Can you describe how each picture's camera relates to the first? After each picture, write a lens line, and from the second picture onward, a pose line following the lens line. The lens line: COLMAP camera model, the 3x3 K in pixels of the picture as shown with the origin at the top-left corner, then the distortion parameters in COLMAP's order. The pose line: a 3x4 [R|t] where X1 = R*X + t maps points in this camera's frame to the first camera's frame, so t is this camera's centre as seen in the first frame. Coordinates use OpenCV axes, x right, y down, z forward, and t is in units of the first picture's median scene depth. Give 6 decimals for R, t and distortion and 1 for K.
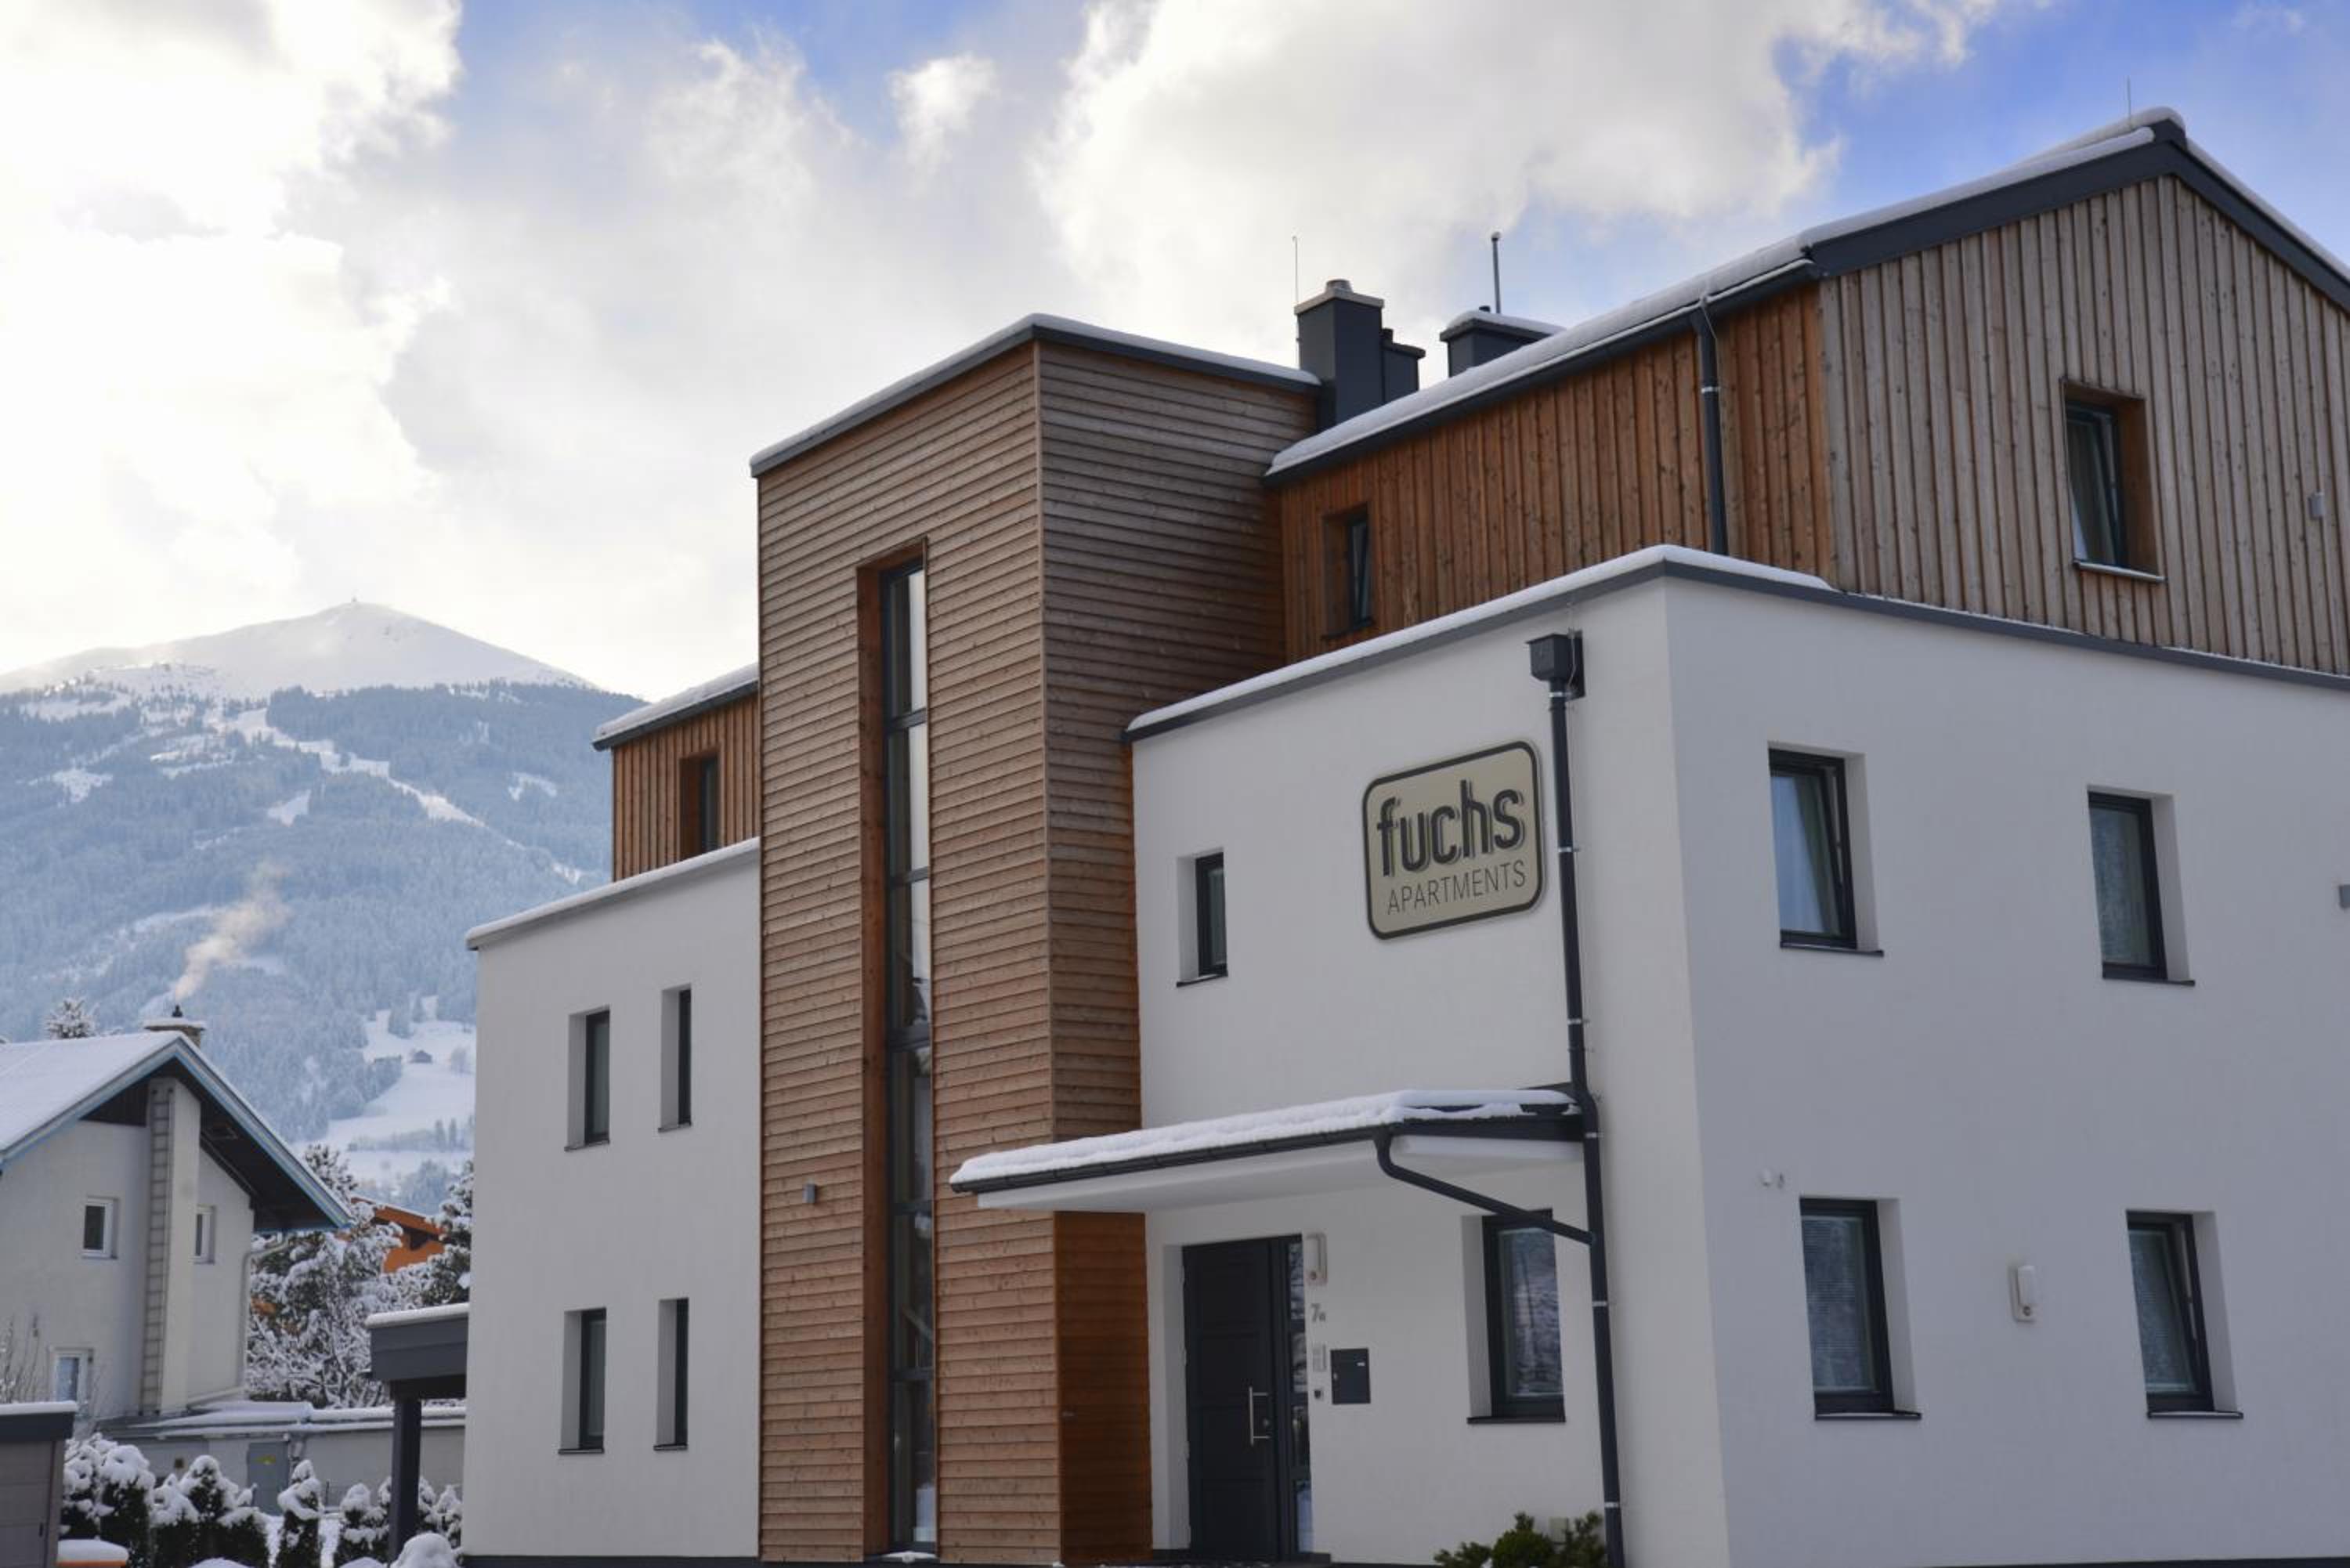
lens RADIAL K [[3375.9, 0, 1149.5], [0, 3375.9, 781.9], [0, 0, 1]] dist [0.149146, 0.000000]
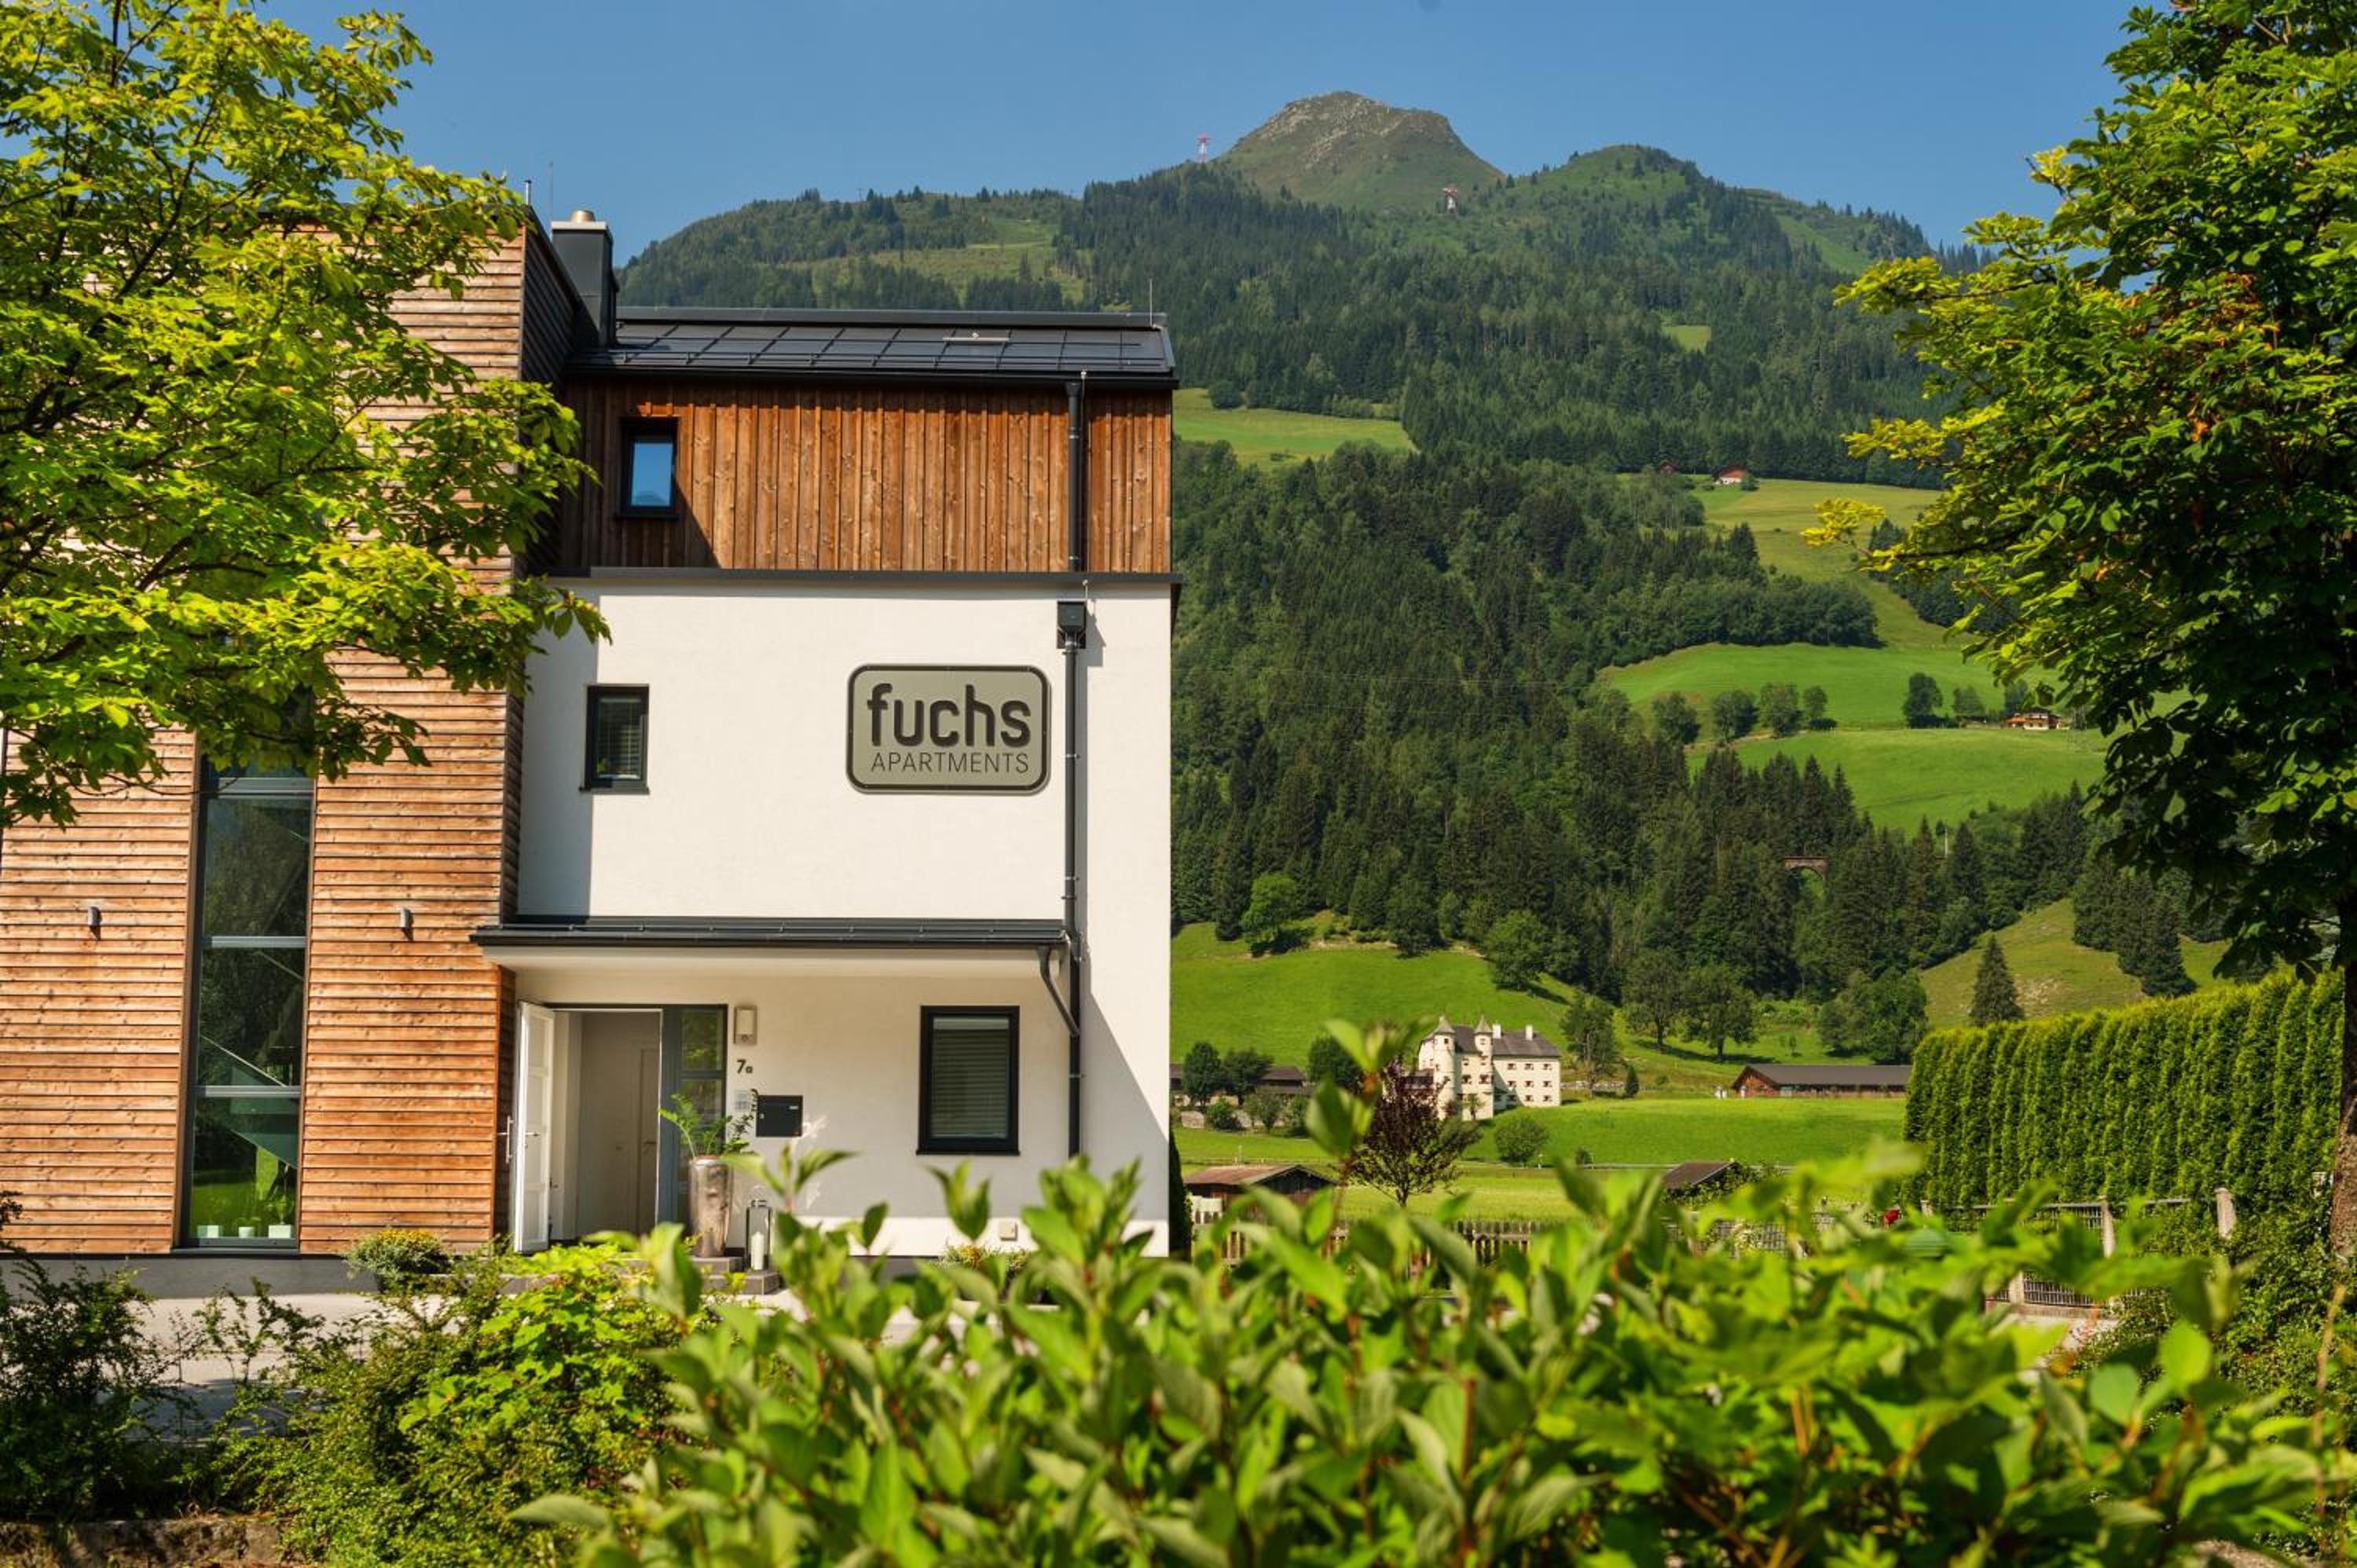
lens RADIAL K [[2884.3, 0, 1156.3], [0, 2884.3, 875.3], [0, 0, 1]] dist [0.002160, 0.000000]
pose [[0.537619, 0.118439, 0.834828, -0.754681], [-0.180236, 0.983344, -0.023440, 0.080404], [-0.823699, -0.137864, 0.550012, 0.272396]]
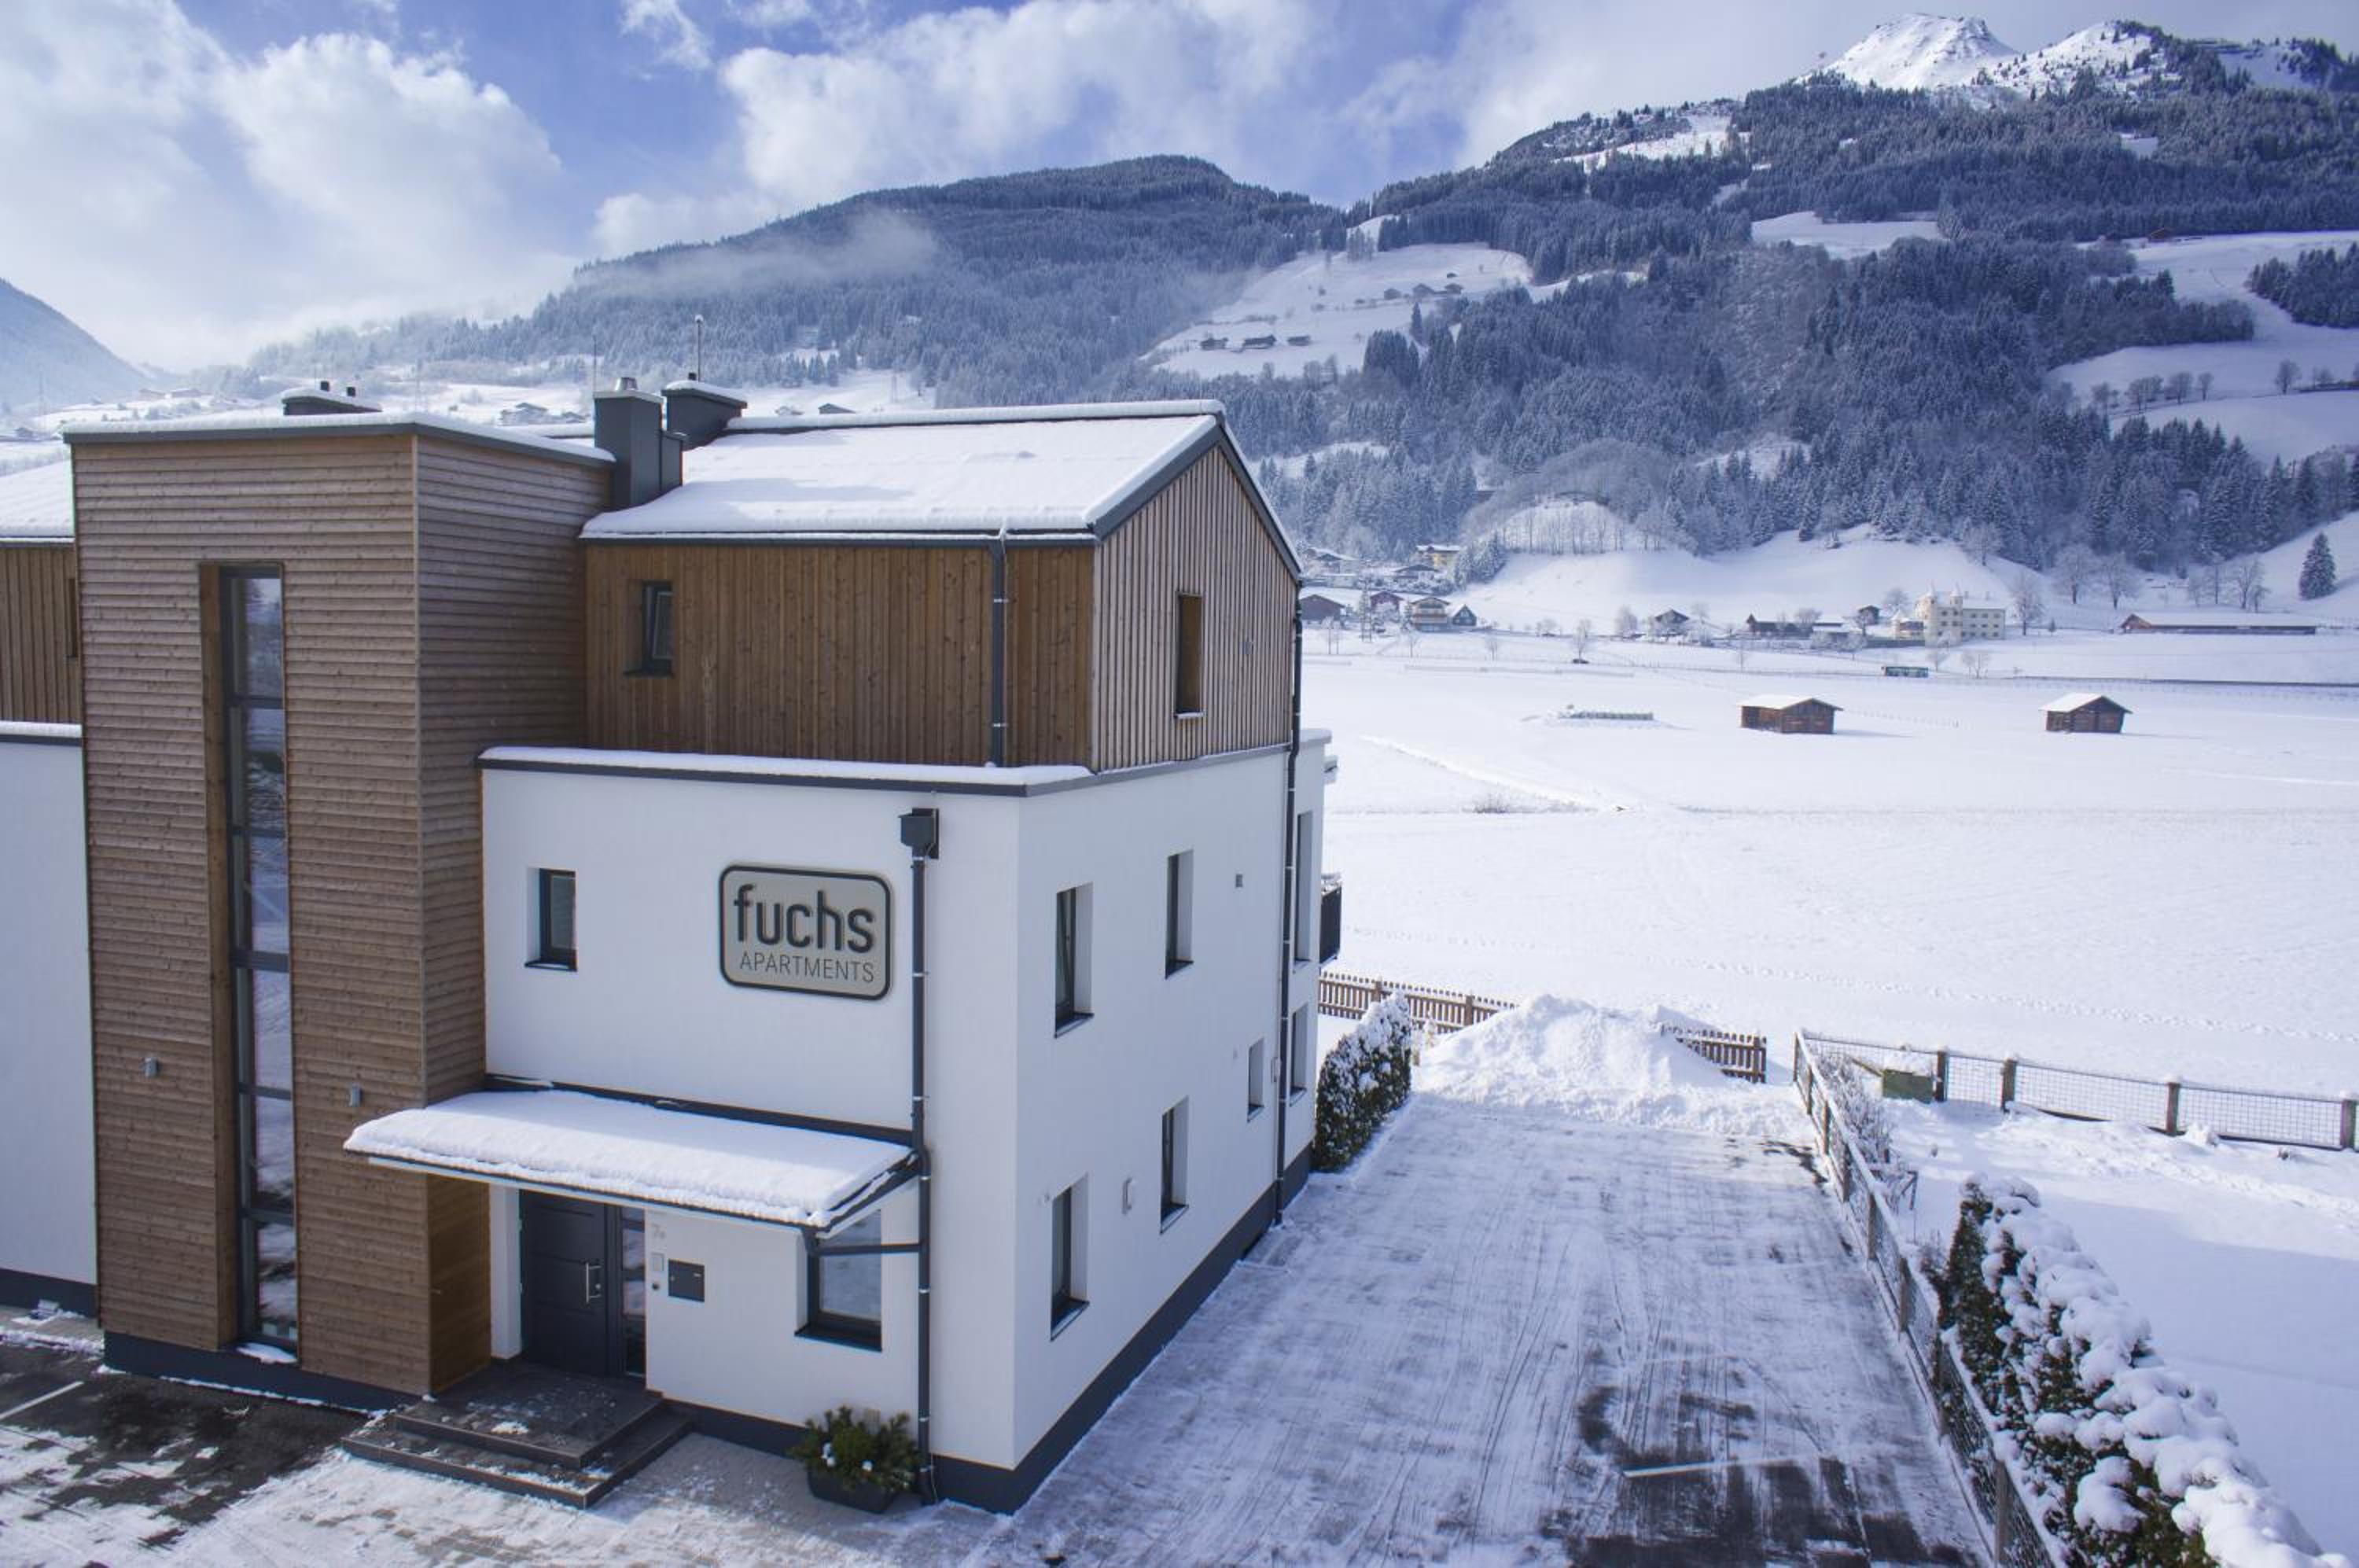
lens RADIAL K [[1570.1, 0, 1179.1], [0, 1570.1, 794.0], [0, 0, 1]] dist [-0.042986, 0.045143]
pose [[0.812734, -0.001489, 0.582633, -0.142001], [-0.155963, 0.962947, 0.220019, -0.181247], [-0.561373, -0.269686, 0.782387, 0.408774]]
